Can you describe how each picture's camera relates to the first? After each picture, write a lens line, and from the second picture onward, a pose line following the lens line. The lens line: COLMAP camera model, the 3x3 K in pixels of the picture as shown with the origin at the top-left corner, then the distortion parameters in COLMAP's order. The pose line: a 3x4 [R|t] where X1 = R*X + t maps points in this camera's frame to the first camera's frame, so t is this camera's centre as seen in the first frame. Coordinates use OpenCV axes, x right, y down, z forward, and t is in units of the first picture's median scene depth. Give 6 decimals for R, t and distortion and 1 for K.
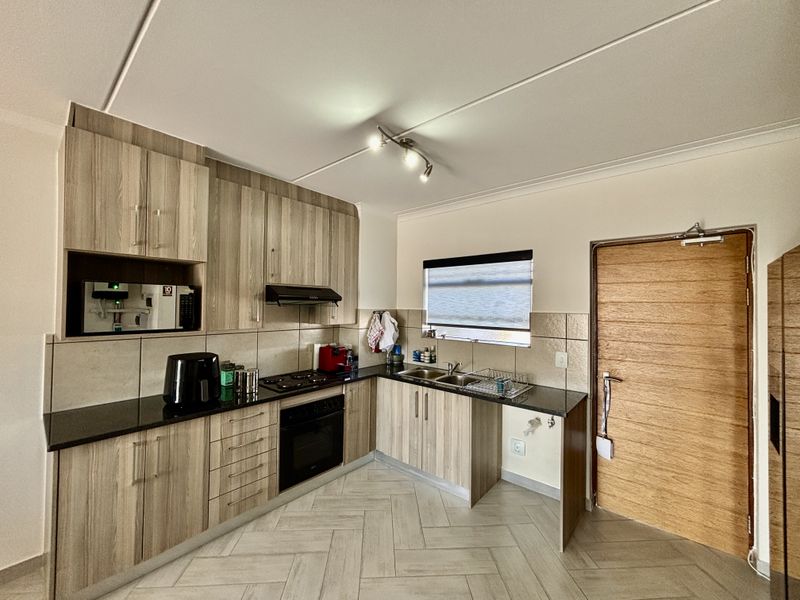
lens RADIAL K [[318.5, 0, 400.0], [0, 318.5, 300.0], [0, 0, 1]] dist [0.000467, -0.000138]
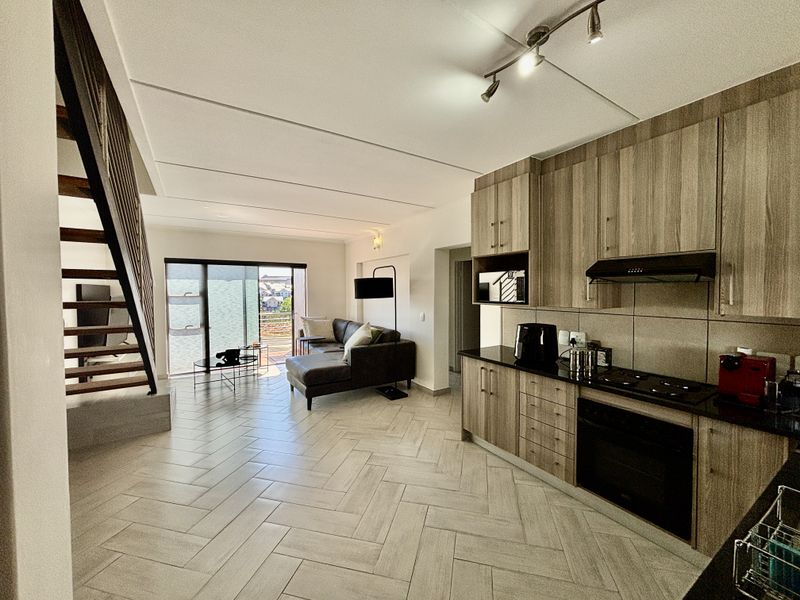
lens RADIAL K [[318.5, 0, 400.0], [0, 318.5, 300.0], [0, 0, 1]] dist [0.000467, -0.000138]
pose [[-0.301682, 0.017412, -0.953250, 0.584761], [0.016433, 0.999780, 0.013062, 0.041114], [0.953267, -0.011724, -0.301902, 0.709471]]
